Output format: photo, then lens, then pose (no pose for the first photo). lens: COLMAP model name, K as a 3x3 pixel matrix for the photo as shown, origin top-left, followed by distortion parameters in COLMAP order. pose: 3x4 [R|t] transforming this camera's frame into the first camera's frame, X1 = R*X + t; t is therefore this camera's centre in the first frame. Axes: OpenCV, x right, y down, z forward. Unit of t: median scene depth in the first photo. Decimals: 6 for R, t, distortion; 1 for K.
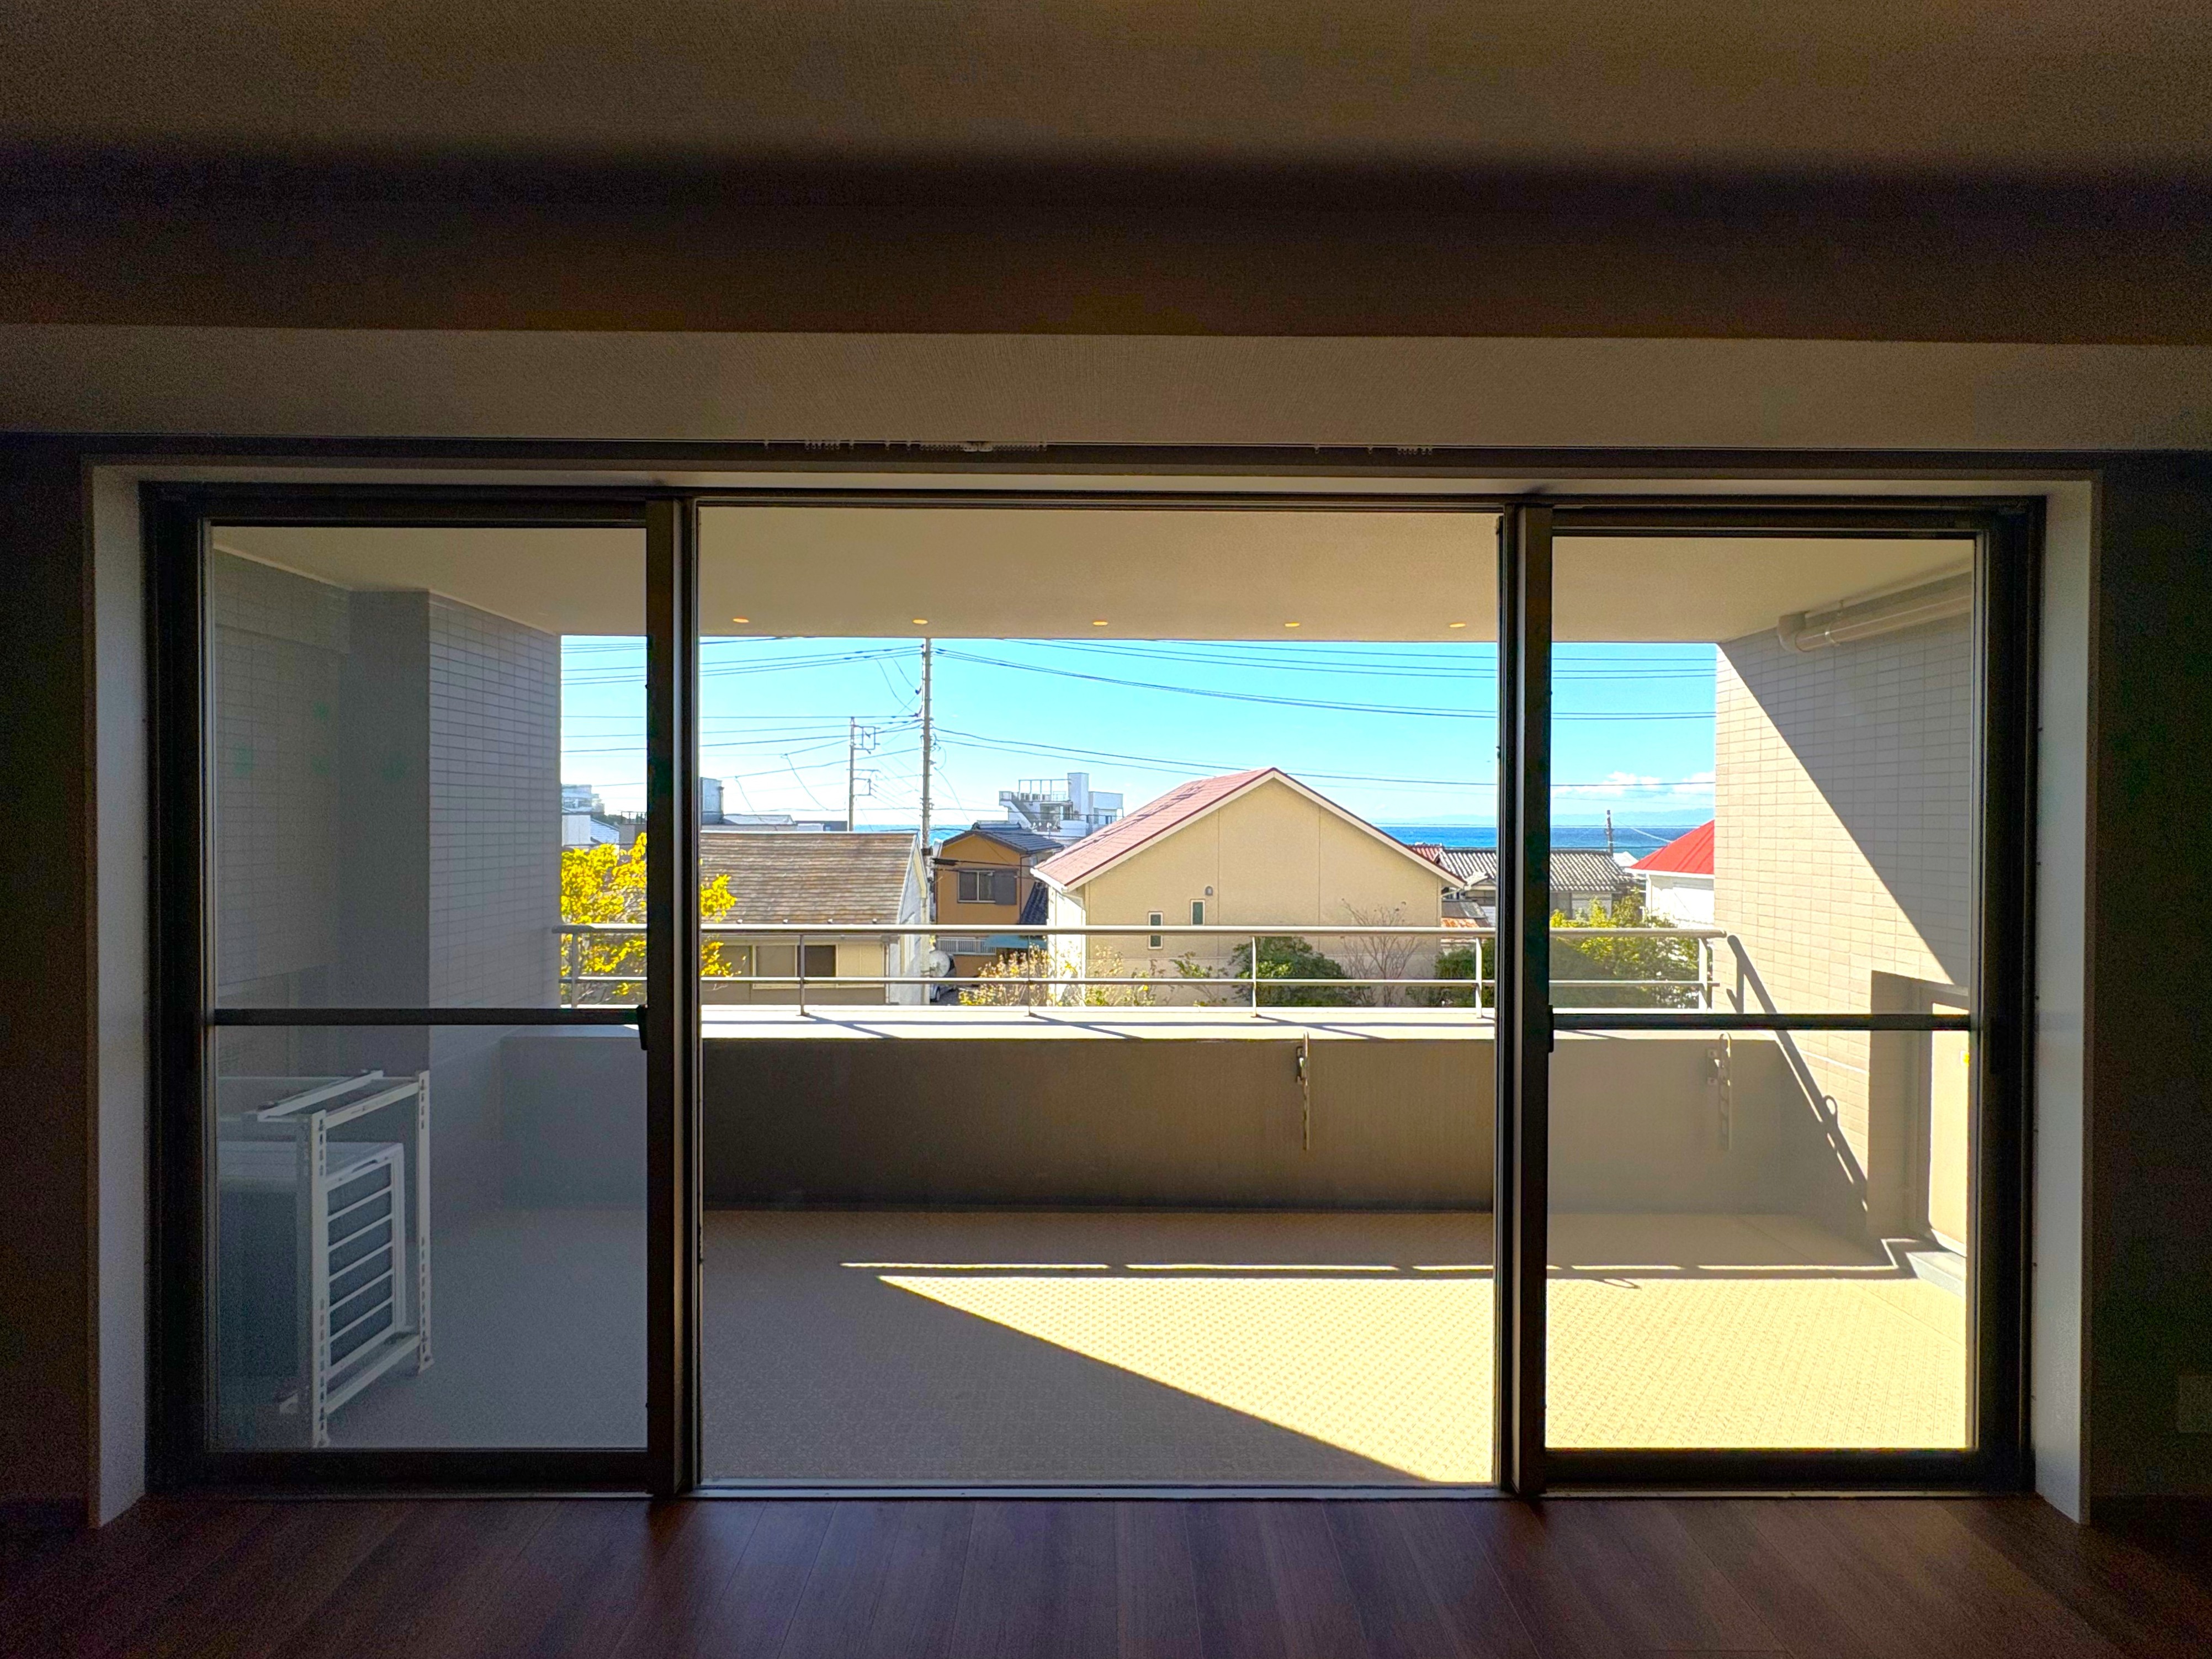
lens RADIAL K [[885.5, 0, 1104.4], [0, 885.5, 826.1], [0, 0, 1]] dist [-0.004594, -0.000198]
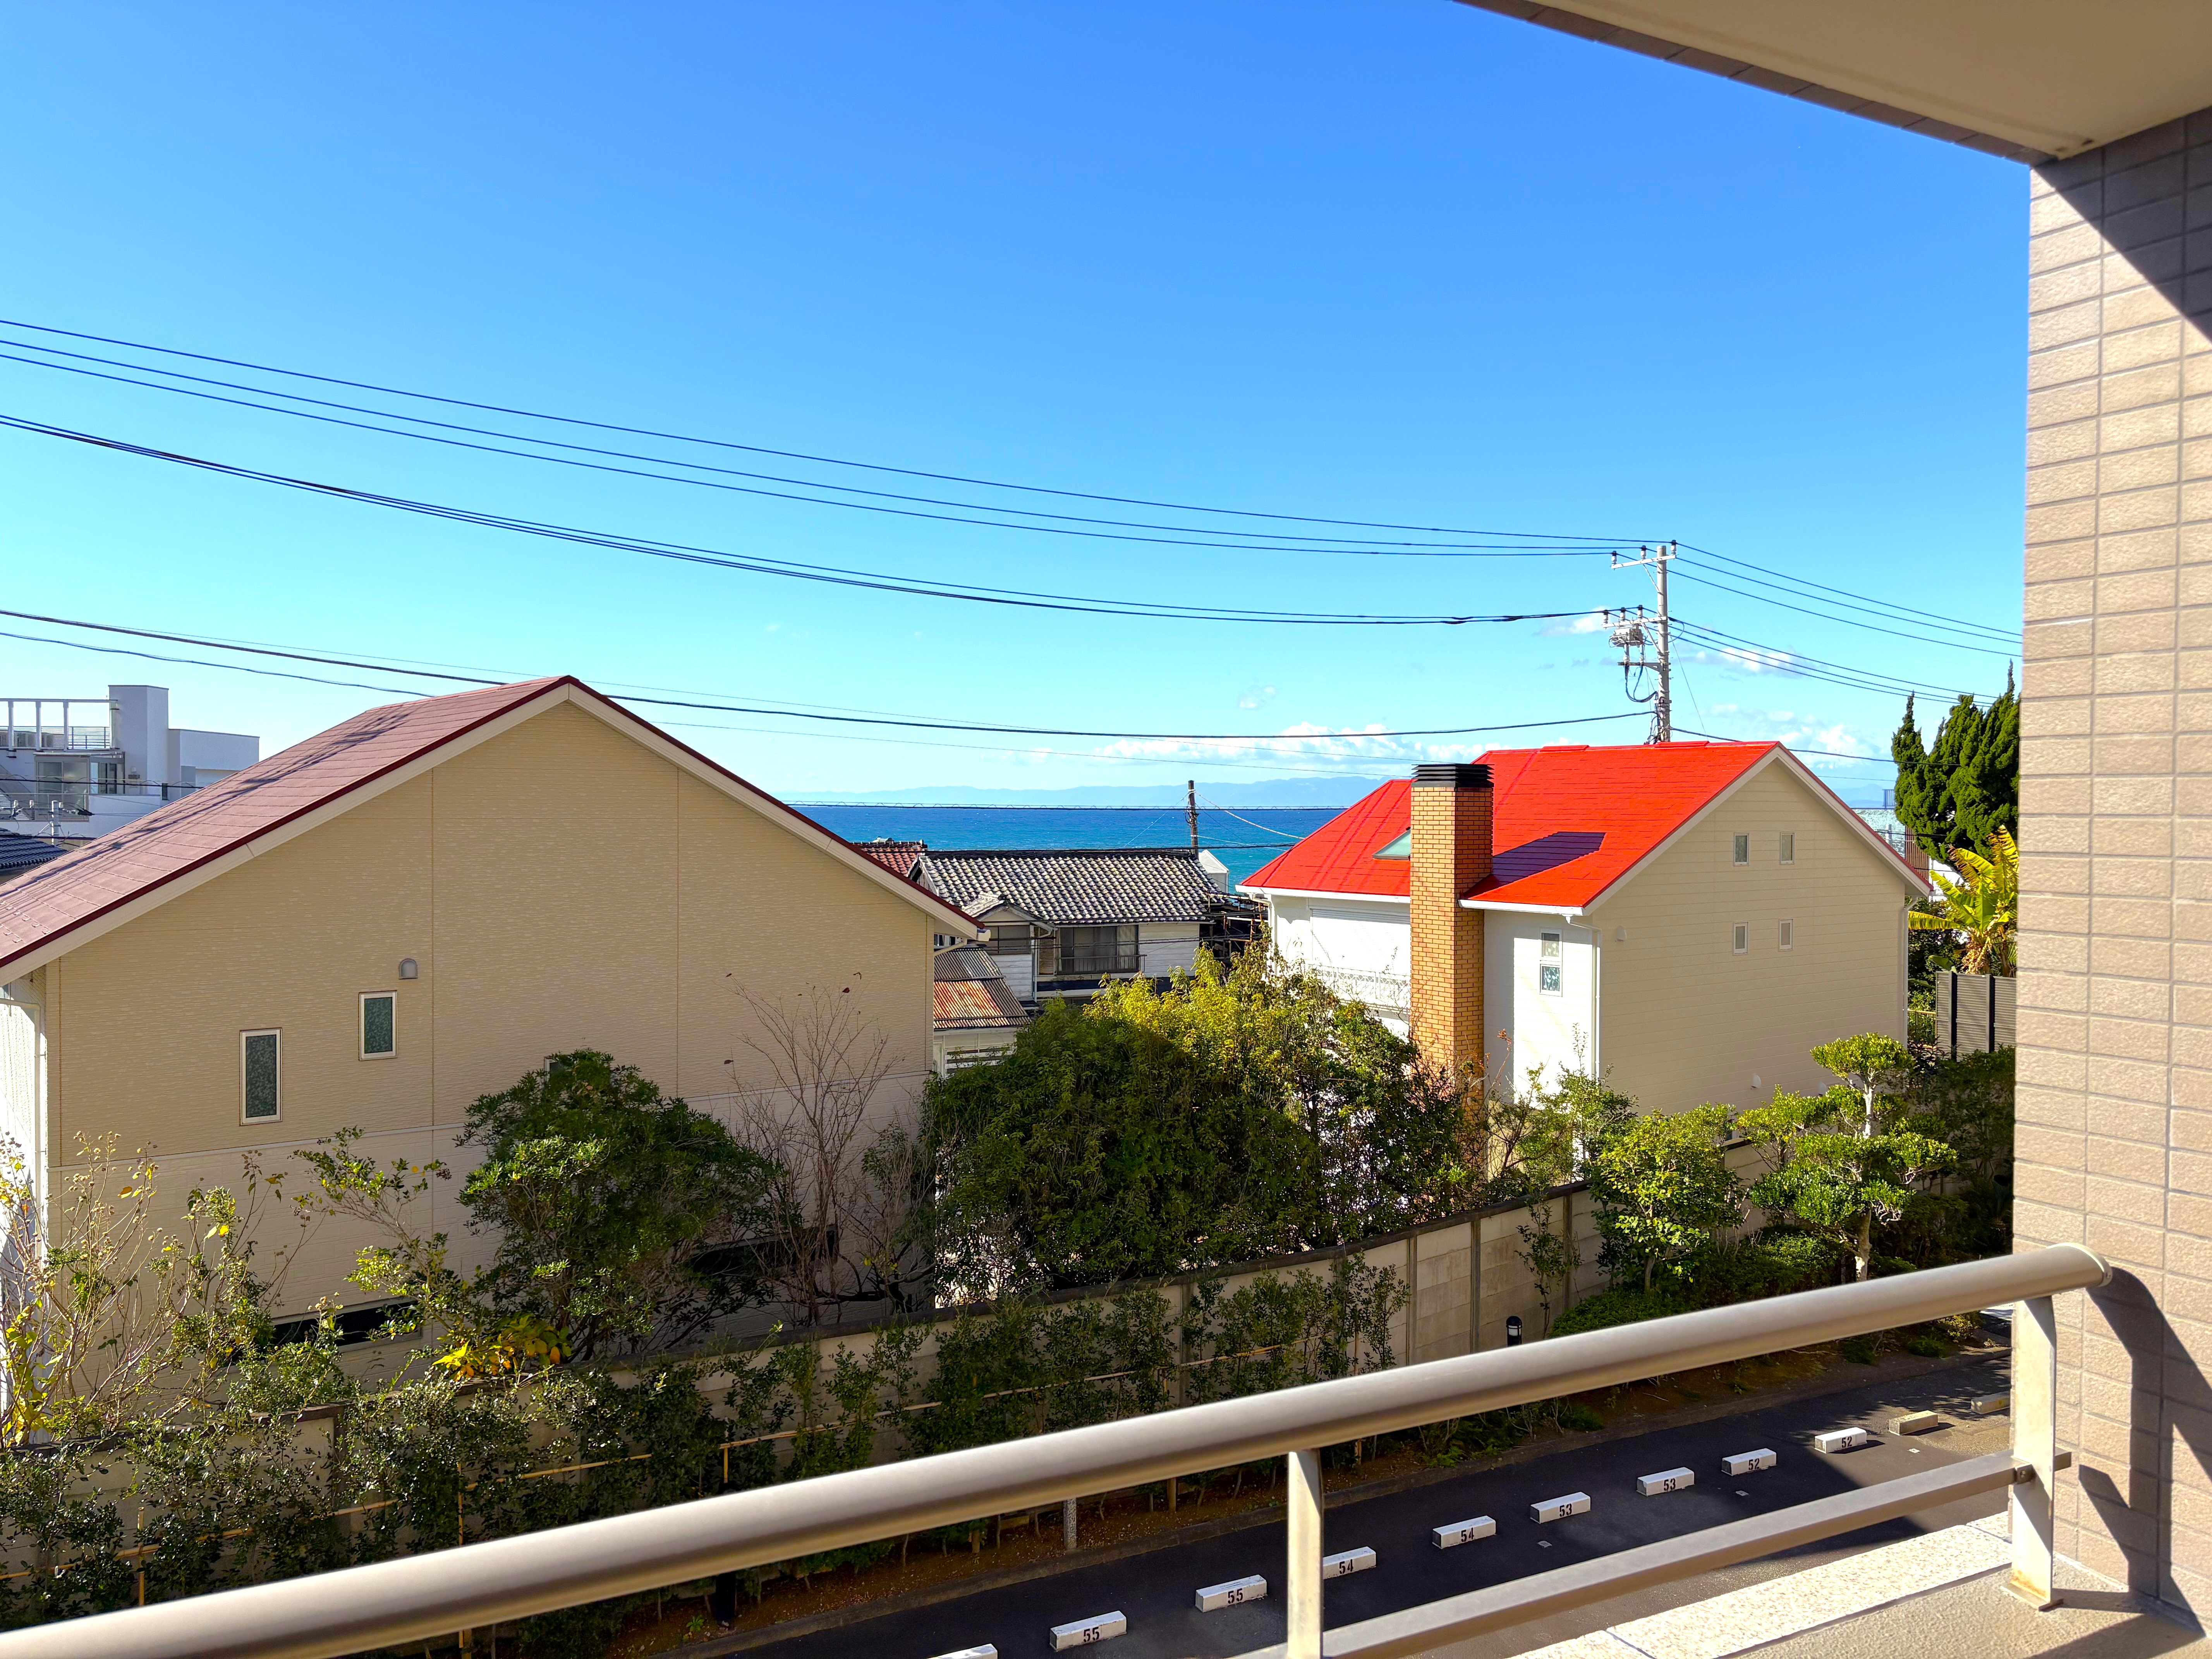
lens RADIAL K [[1663.8, 0, 1066.9], [0, 1663.8, 829.3], [0, 0, 1]] dist [0.001802, 0.000430]
pose [[0.897131, -0.007231, 0.441706, 0.049866], [0.000674, 0.999887, 0.014999, -0.003411], [-0.441765, -0.013159, 0.897034, 0.161698]]
